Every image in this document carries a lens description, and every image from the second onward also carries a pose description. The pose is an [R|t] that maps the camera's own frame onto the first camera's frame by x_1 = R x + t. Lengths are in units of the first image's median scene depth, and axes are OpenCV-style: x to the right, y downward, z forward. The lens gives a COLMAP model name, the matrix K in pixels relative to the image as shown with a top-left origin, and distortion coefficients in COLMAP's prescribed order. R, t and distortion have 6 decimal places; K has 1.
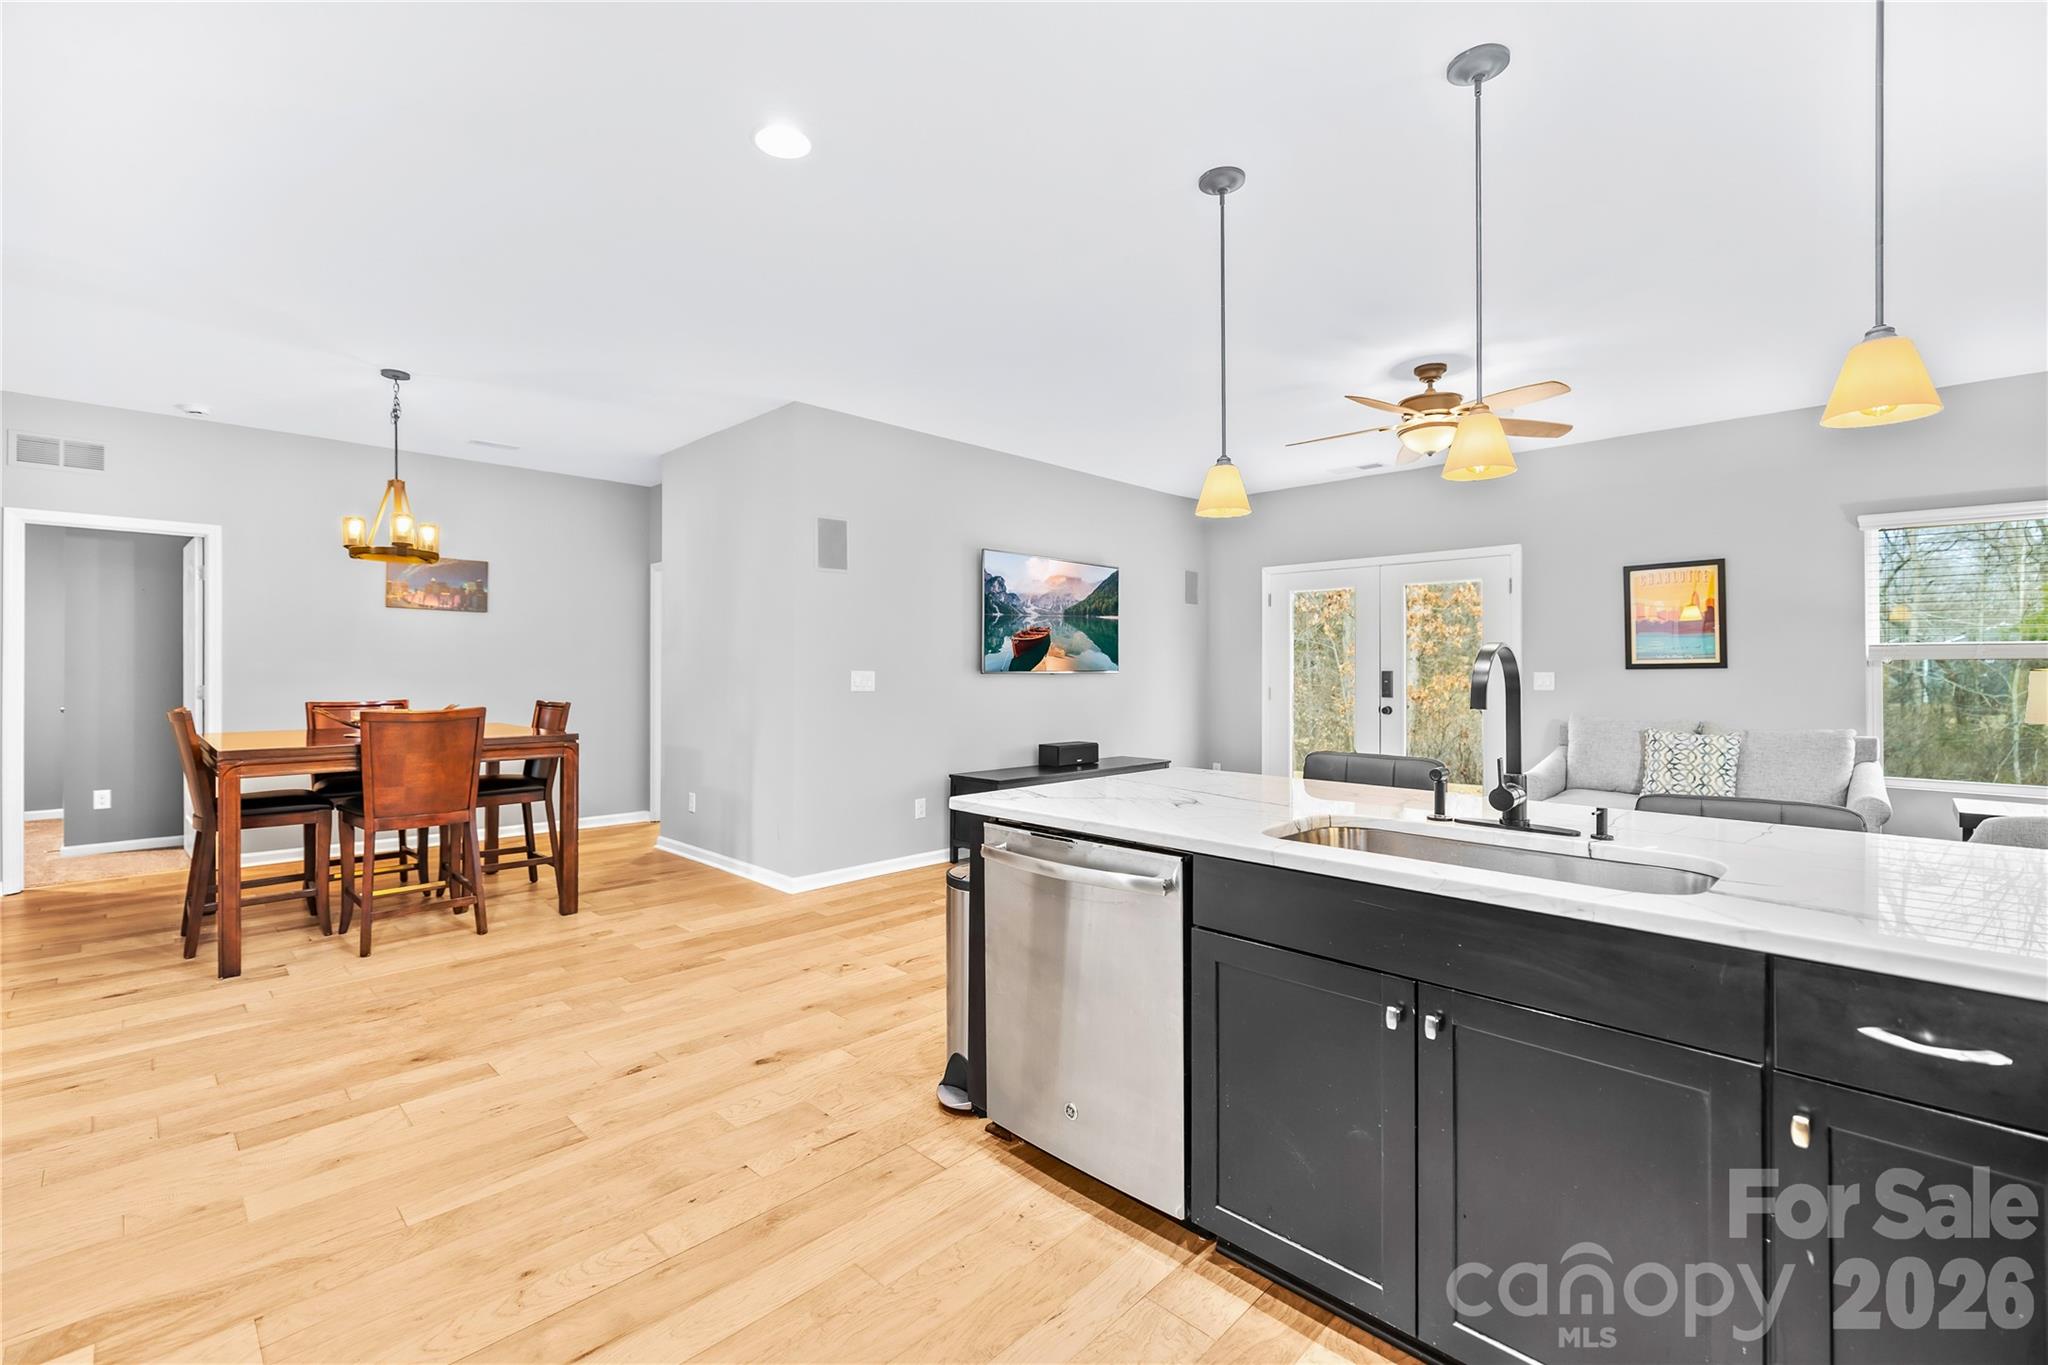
lens RADIAL K [[885.1, 0, 1007.3], [0, 885.1, 680.5], [0, 0, 1]] dist [0.000430, 0.000051]
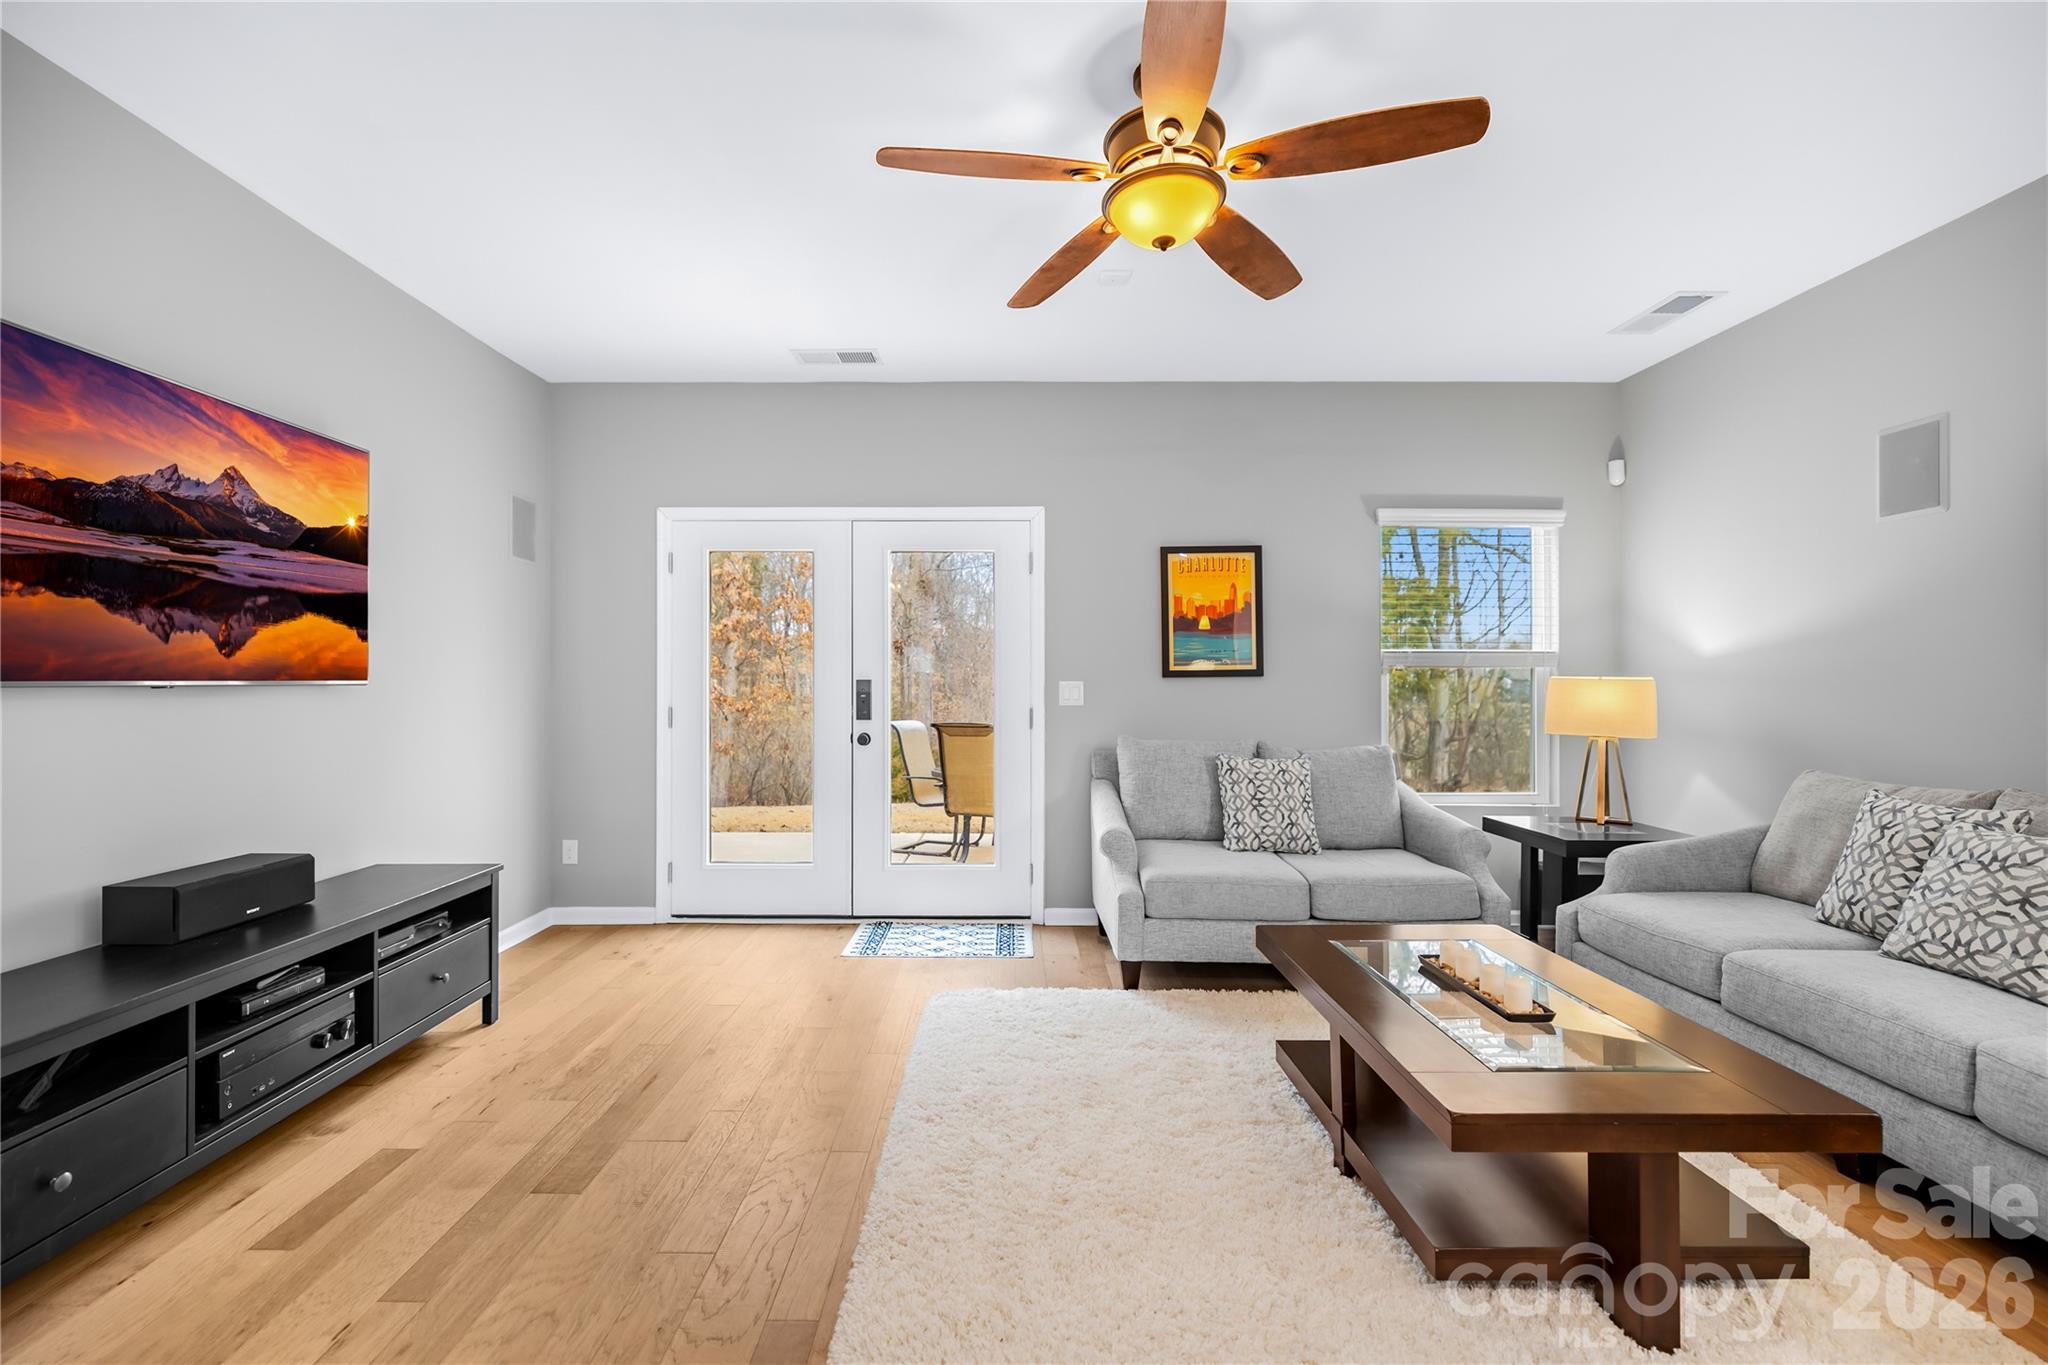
lens RADIAL K [[885.1, 0, 1007.3], [0, 885.1, 680.5], [0, 0, 1]] dist [0.000430, 0.000051]
pose [[0.706157, -0.000124, 0.708055, 0.043389], [0.008005, 0.999937, -0.007809, -0.005043], [-0.708010, 0.011183, 0.706114, 0.546043]]
